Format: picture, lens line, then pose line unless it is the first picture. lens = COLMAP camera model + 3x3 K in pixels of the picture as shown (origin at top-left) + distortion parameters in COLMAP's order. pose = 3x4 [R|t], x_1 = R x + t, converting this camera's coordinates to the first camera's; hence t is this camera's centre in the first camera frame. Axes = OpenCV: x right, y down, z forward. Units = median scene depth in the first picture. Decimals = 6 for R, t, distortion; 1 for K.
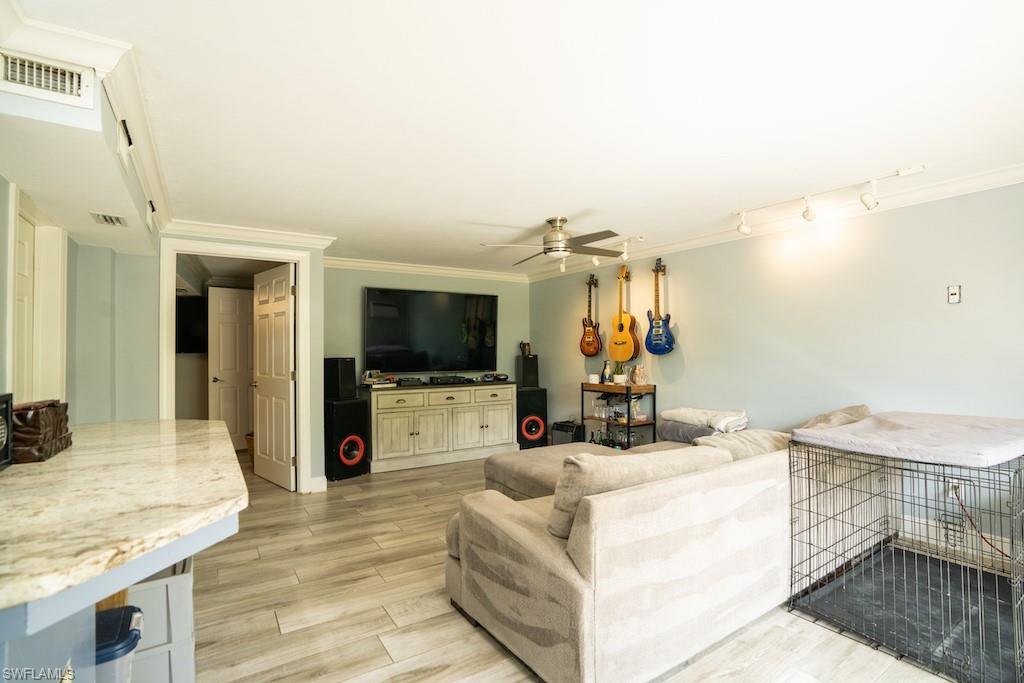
lens RADIAL K [[475.9, 0, 512.0], [0, 475.9, 341.5], [0, 0, 1]] dist [-0.077761, 0.032477]
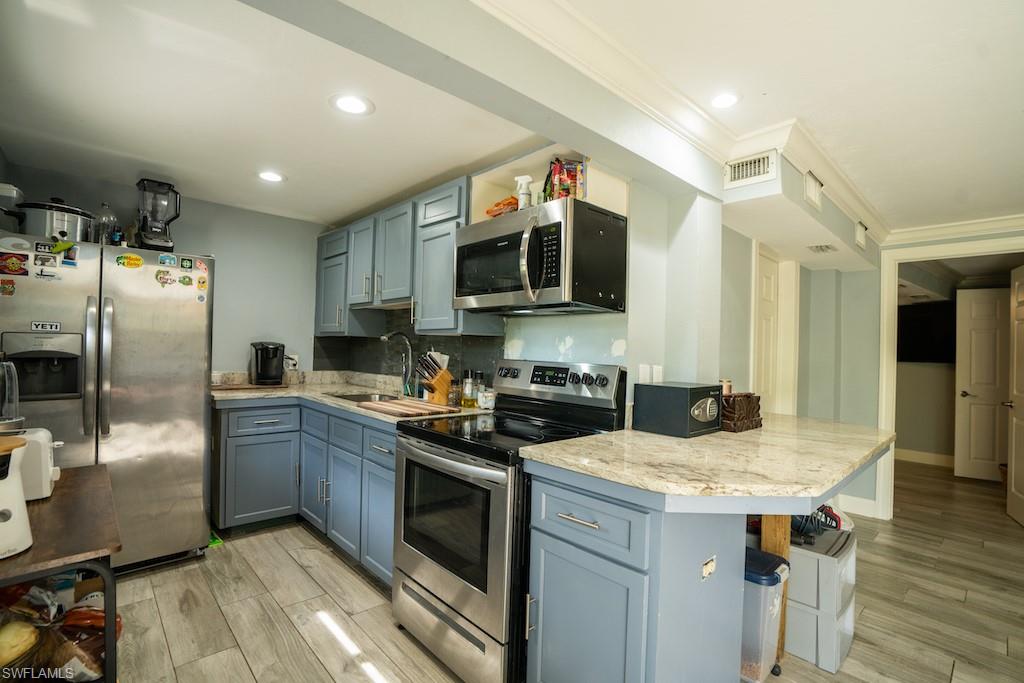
lens RADIAL K [[475.9, 0, 512.0], [0, 475.9, 341.5], [0, 0, 1]] dist [-0.077761, 0.032477]
pose [[0.162284, -0.002857, -0.986740, 0.293736], [-0.010866, 0.999930, -0.004682, -0.016421], [0.986684, 0.011481, 0.162242, 0.018530]]
